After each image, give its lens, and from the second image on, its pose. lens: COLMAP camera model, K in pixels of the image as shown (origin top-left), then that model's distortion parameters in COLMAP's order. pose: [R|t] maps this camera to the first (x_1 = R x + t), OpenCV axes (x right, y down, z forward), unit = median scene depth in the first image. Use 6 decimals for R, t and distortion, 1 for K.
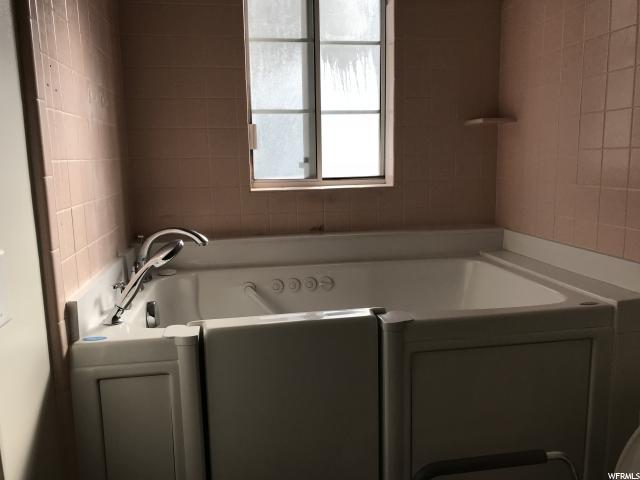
lens RADIAL K [[534.5, 0, 320.0], [0, 534.5, 240.0], [0, 0, 1]] dist [0.044742, -0.007088]
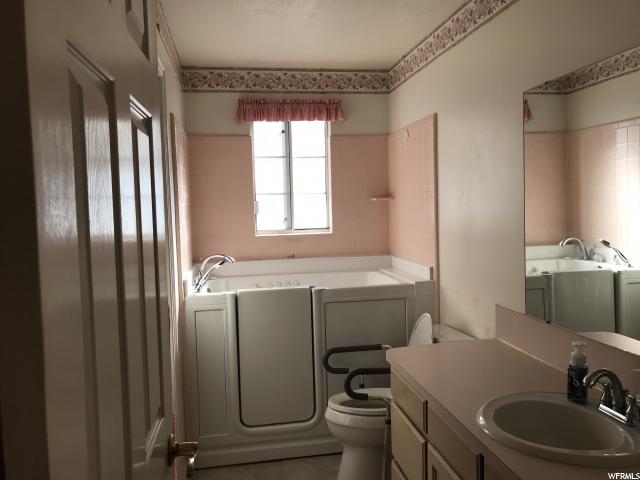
lens RADIAL K [[534.5, 0, 320.0], [0, 534.5, 240.0], [0, 0, 1]] dist [0.044742, -0.007088]
pose [[0.999970, -0.007244, 0.002573, 0.092128], [0.007449, 0.995792, -0.091336, 0.094175], [-0.001901, 0.091352, 0.995817, -0.866129]]
